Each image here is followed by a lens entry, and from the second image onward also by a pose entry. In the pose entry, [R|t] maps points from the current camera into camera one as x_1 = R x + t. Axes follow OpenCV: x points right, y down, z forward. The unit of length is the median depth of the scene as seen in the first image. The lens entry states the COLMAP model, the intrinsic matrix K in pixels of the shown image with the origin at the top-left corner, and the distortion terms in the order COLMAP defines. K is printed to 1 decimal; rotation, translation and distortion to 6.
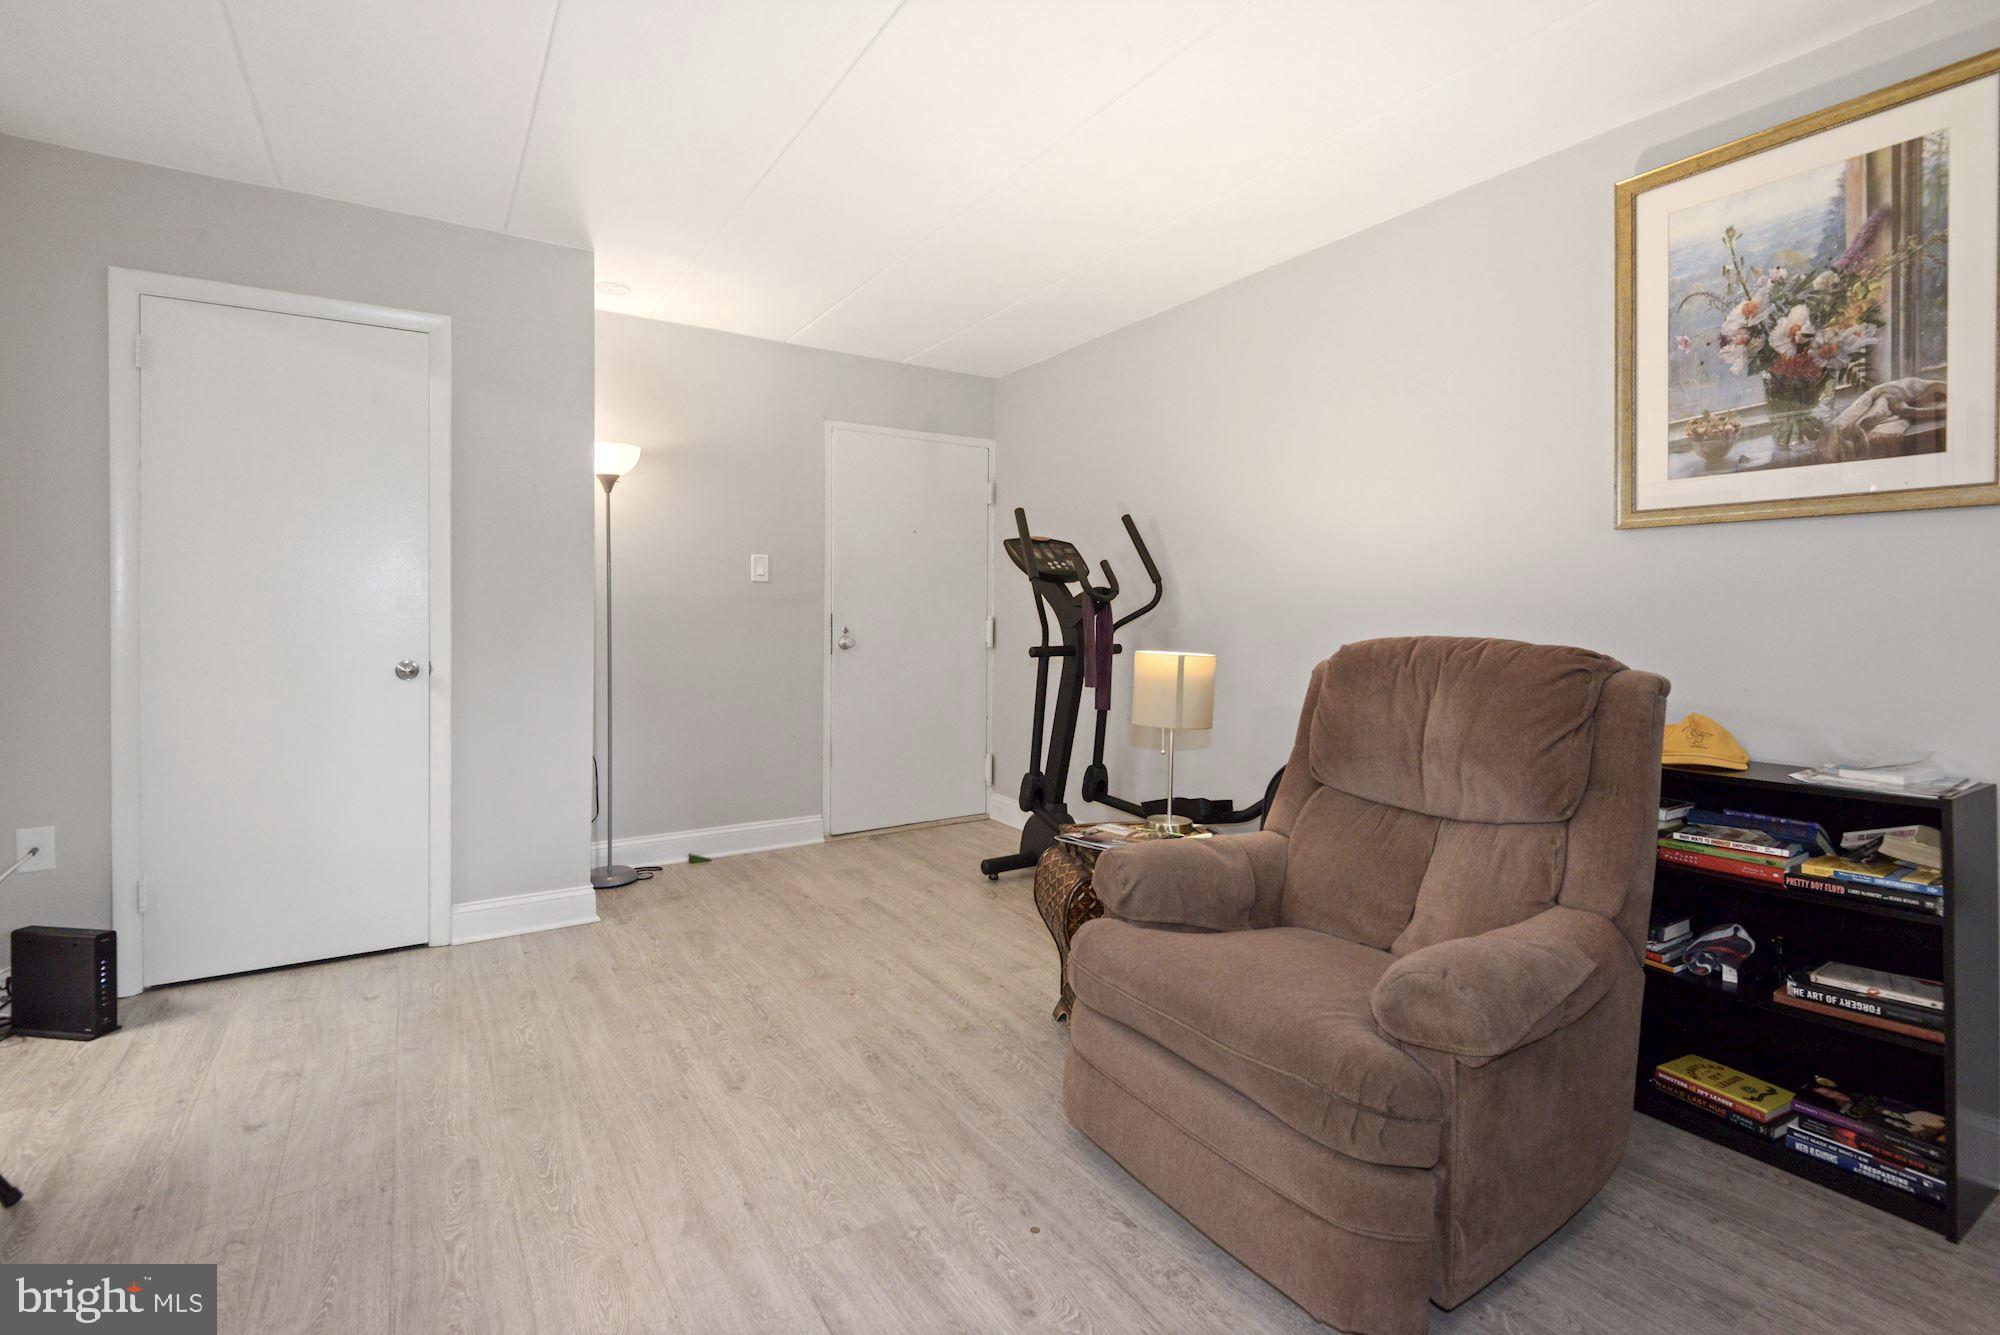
lens RADIAL K [[927.6, 0, 1014.5], [0, 927.6, 627.2], [0, 0, 1]] dist [0.018974, -0.012992]
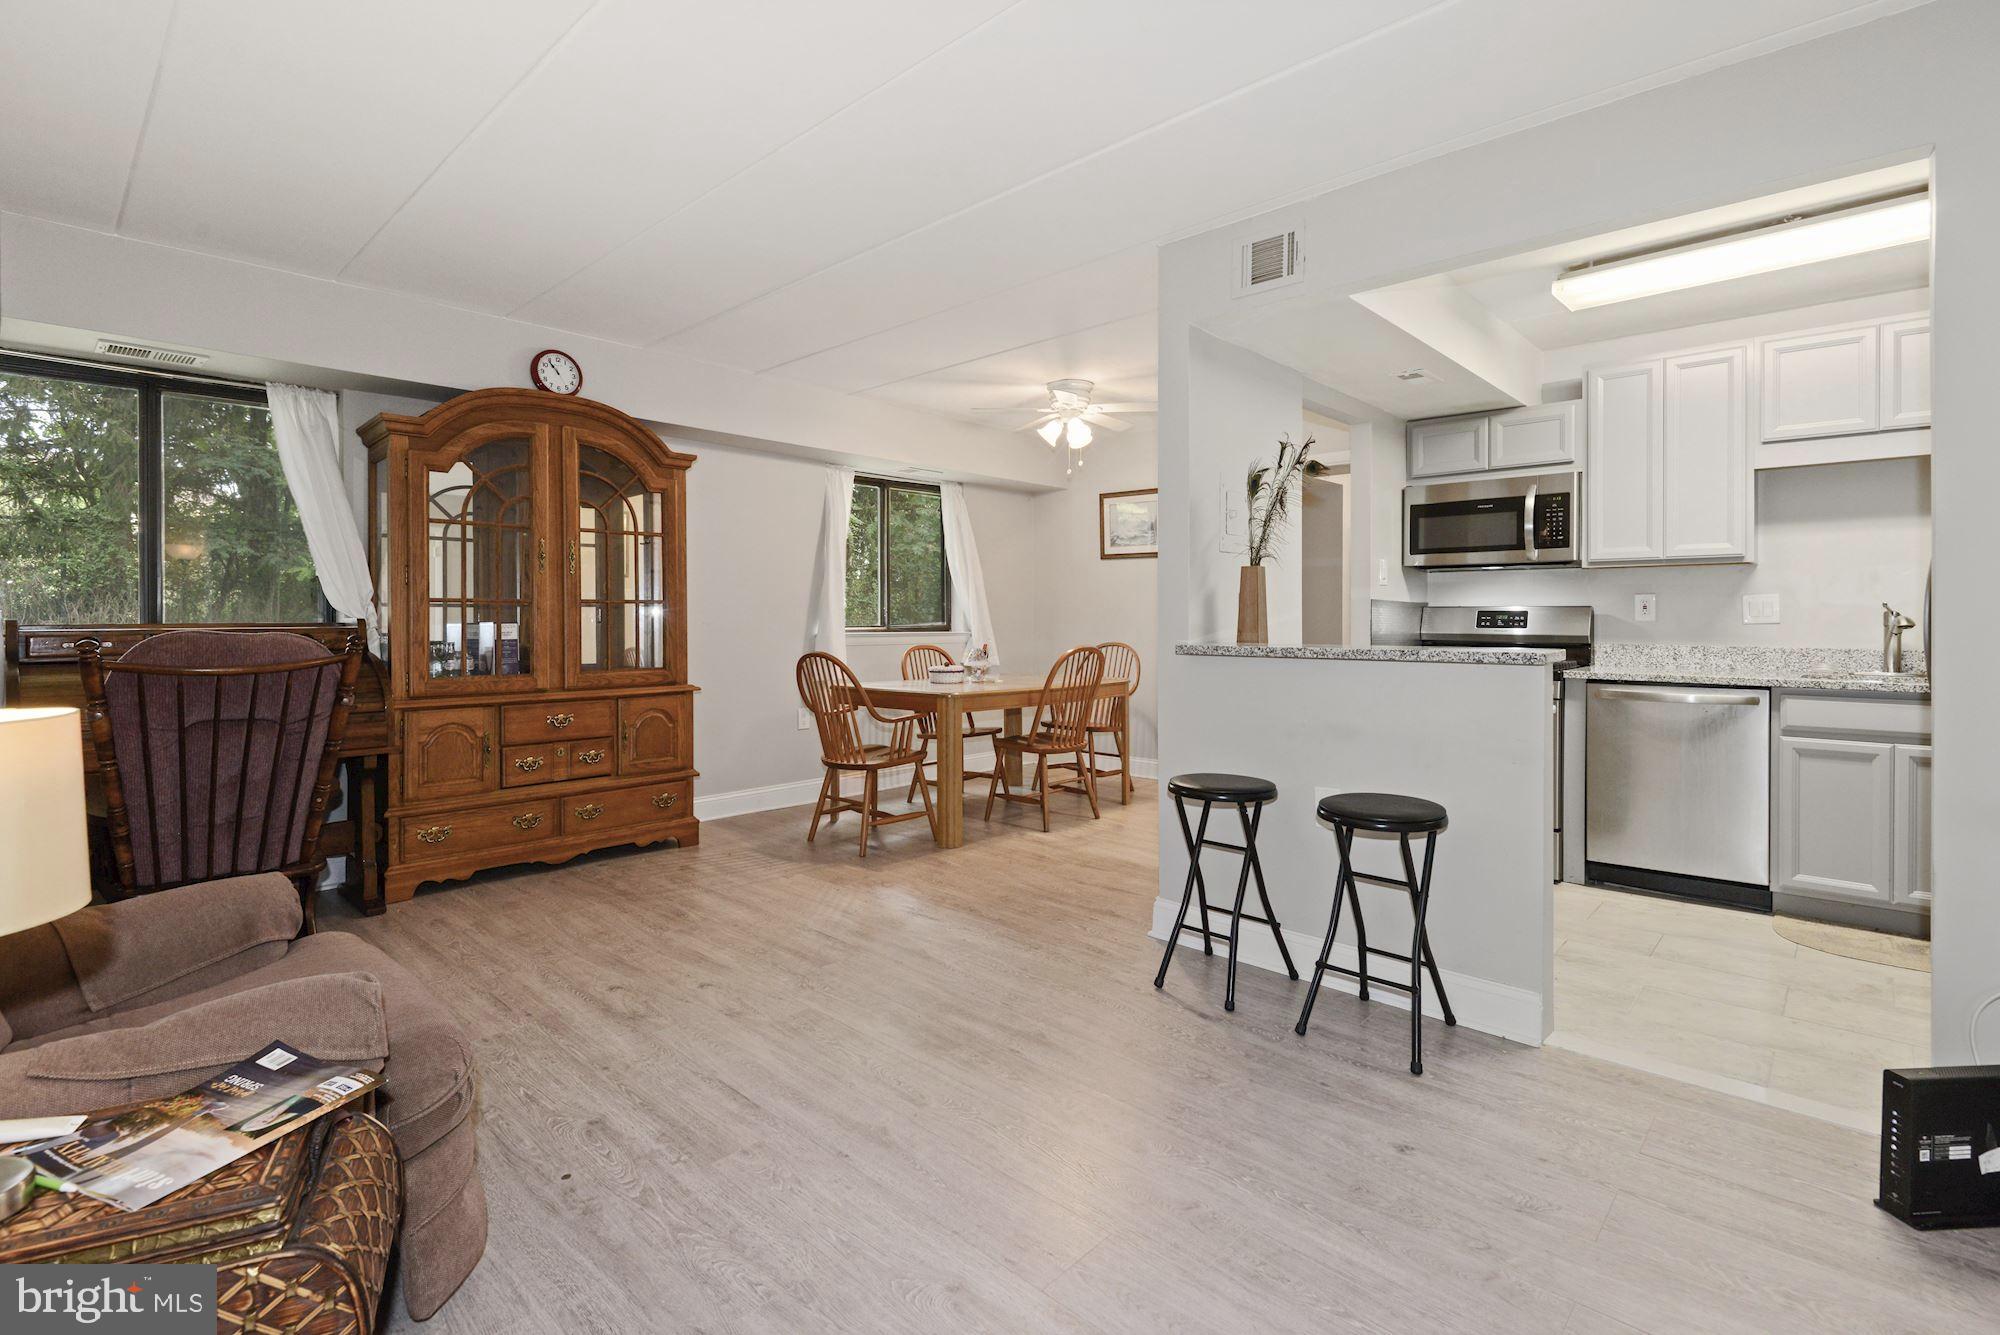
lens RADIAL K [[927.6, 0, 1005.3], [0, 927.6, 621.6], [0, 0, 1]] dist [0.018974, -0.012992]
pose [[-0.970193, -0.006598, -0.242242, -0.158768], [-0.011085, 0.999791, 0.017163, -0.022331], [0.242078, 0.019337, -0.970064, 1.663912]]
